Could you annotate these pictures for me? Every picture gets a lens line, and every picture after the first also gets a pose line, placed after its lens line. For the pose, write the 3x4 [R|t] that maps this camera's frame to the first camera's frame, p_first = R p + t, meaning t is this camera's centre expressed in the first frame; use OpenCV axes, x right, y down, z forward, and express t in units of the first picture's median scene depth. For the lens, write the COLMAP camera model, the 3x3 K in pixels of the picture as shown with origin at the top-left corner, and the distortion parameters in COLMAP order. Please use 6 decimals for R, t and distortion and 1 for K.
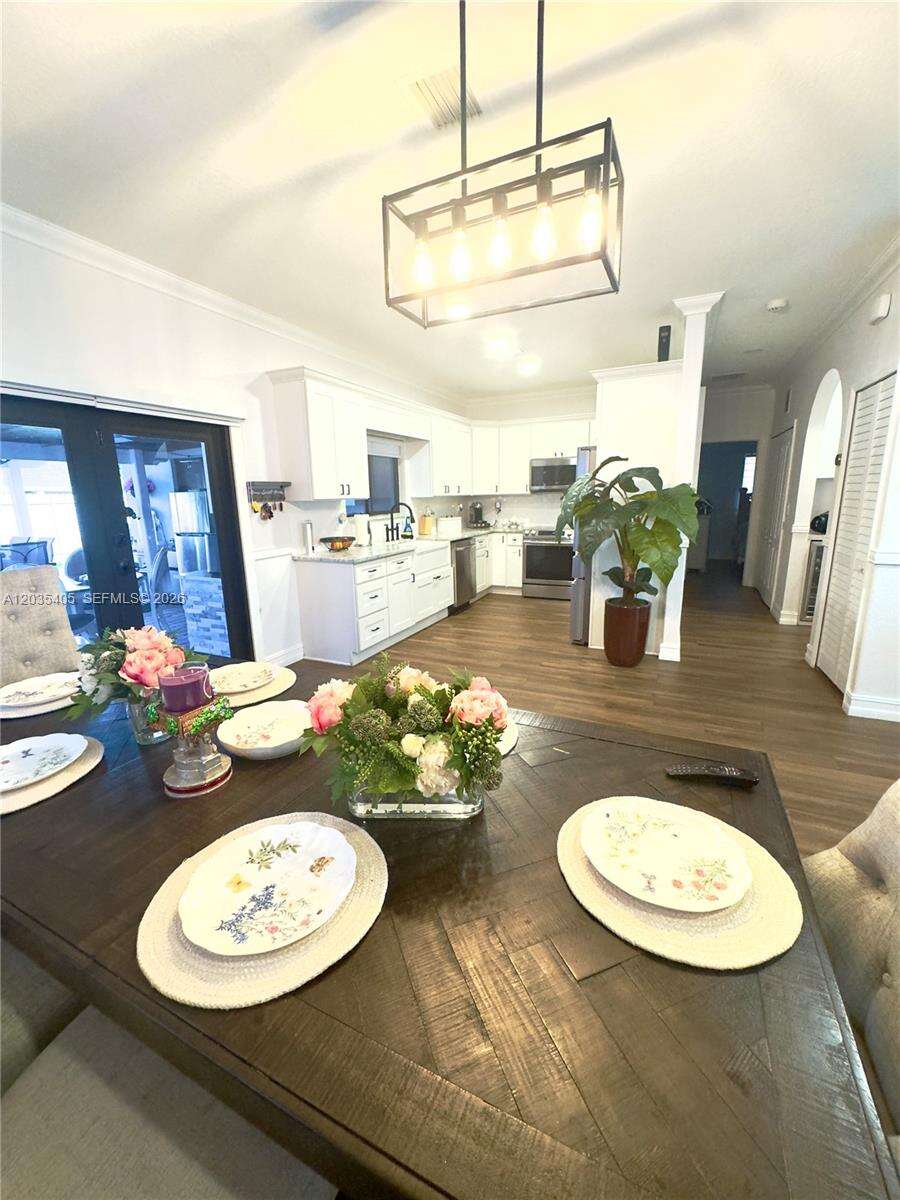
lens RADIAL K [[479.6, 0, 450.5], [0, 479.6, 599.3], [0, 0, 1]] dist [-0.006372, 0.001300]
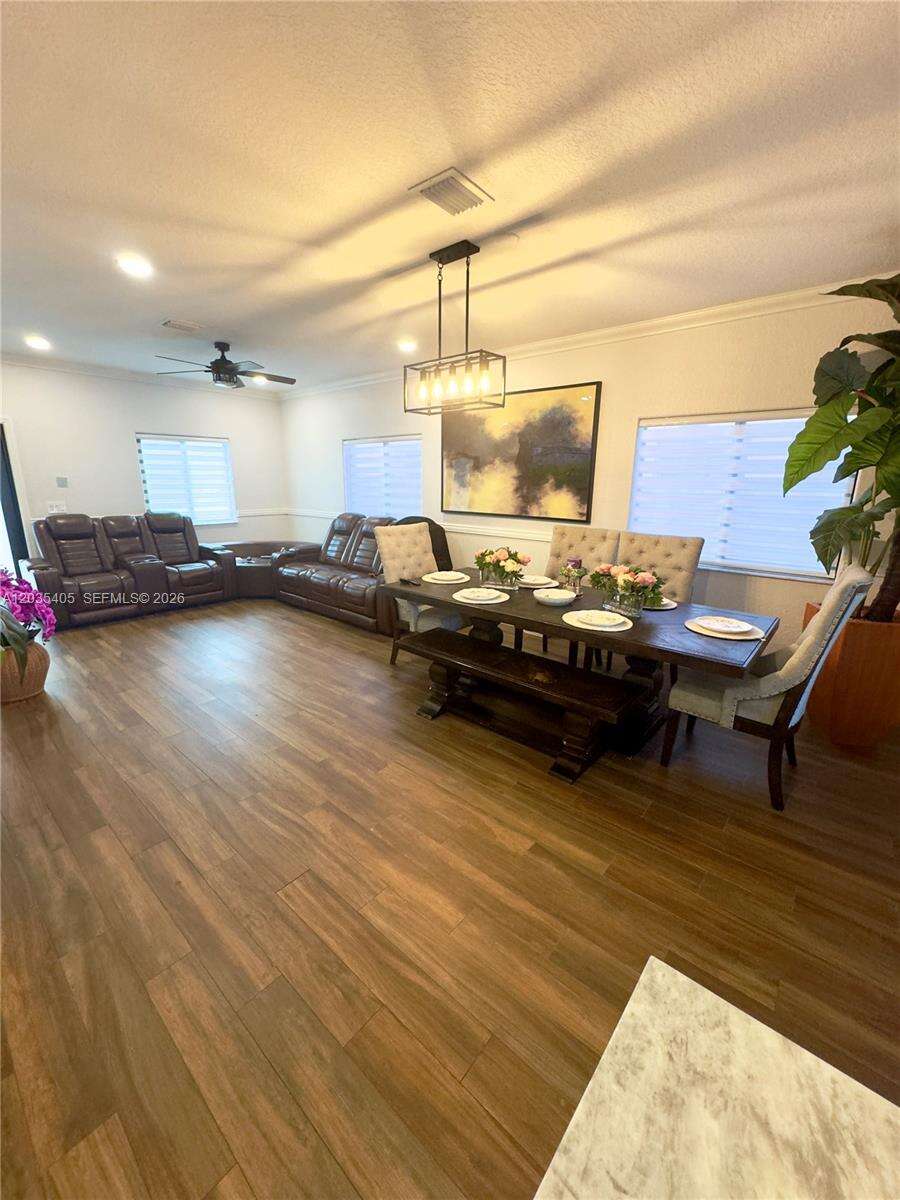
lens RADIAL K [[479.6, 0, 453.0], [0, 479.6, 599.0], [0, 0, 1]] dist [-0.006372, 0.001300]
pose [[-0.964989, -0.054723, 0.256518, -0.174596], [0.064498, 0.898456, 0.434300, -0.279046], [-0.254236, 0.435639, -0.863471, 1.132244]]
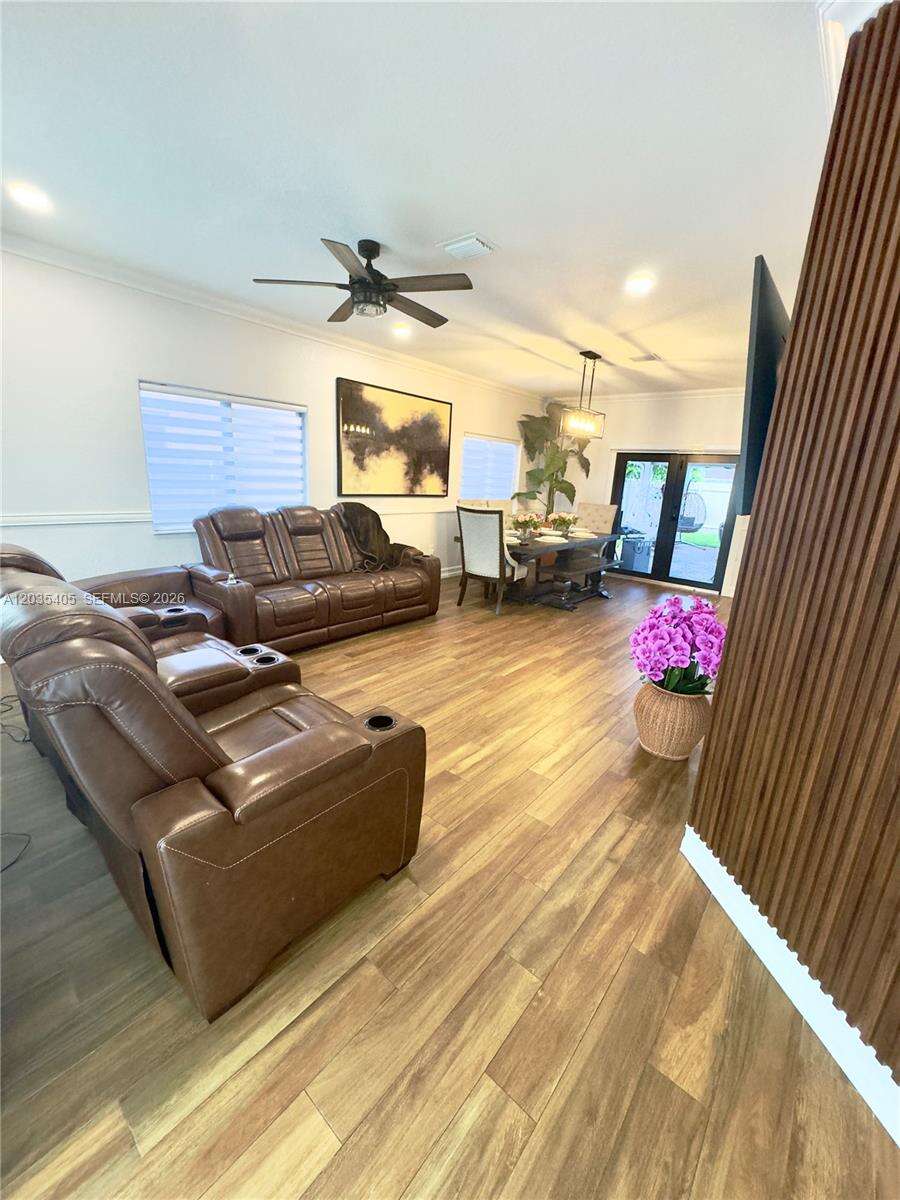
lens RADIAL K [[479.6, 0, 450.9], [0, 479.6, 600.0], [0, 0, 1]] dist [-0.006372, 0.001300]
pose [[-0.254502, 0.250968, -0.933940, 1.560161], [-0.255468, 0.913987, 0.315222, -0.126536], [0.932719, 0.318816, -0.168497, 0.380850]]
